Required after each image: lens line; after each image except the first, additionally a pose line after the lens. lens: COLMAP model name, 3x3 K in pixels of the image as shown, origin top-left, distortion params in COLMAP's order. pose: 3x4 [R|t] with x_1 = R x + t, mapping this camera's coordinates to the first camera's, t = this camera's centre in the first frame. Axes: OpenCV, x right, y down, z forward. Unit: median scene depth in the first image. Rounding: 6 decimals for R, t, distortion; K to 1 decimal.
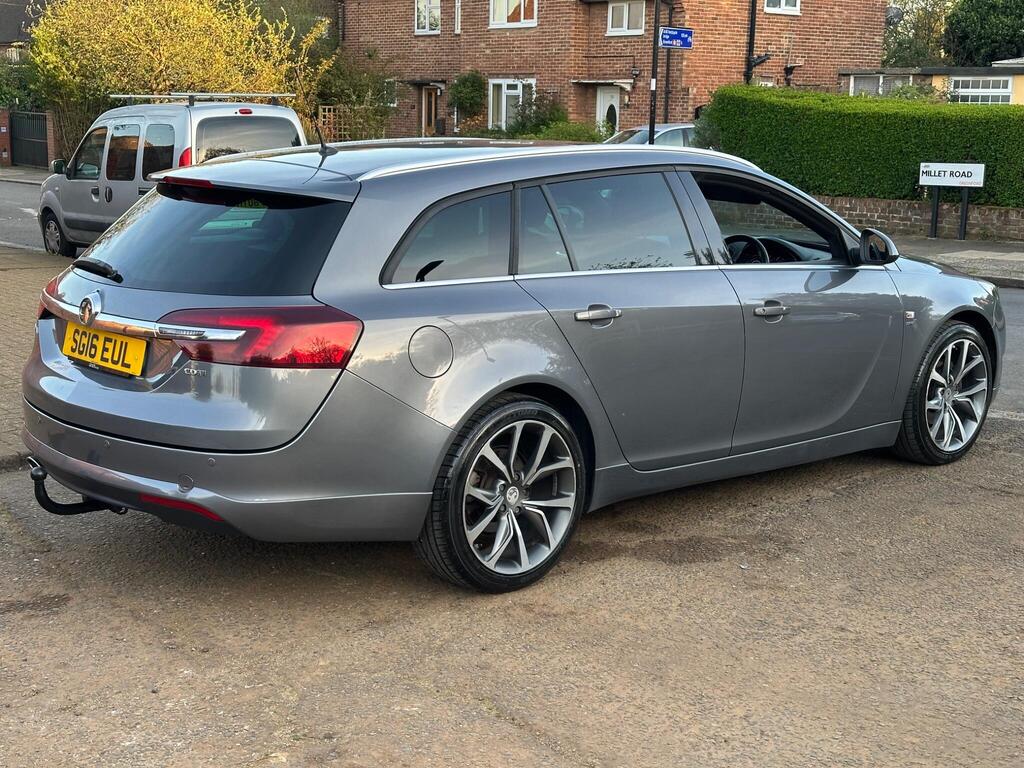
lens RADIAL K [[1422.2, 0, 509.5], [0, 1422.2, 395.8], [0, 0, 1]] dist [0.237880, -0.579743]
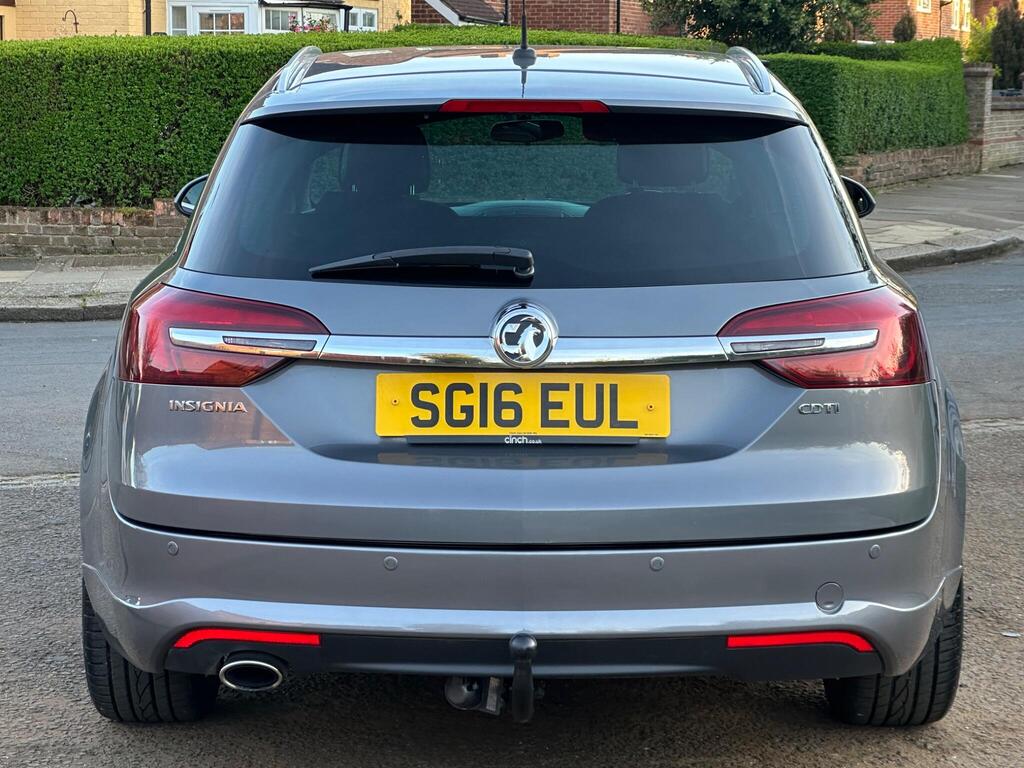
lens RADIAL K [[2459.6, 0, 556.8], [0, 2459.6, 381.3], [0, 0, 1]] dist [-0.094144, 2.765224]
pose [[0.663693, -0.100294, 0.741251, -0.732554], [0.151863, 0.988399, -0.002239, -0.029240], [-0.732427, 0.114054, 0.671224, 0.278217]]
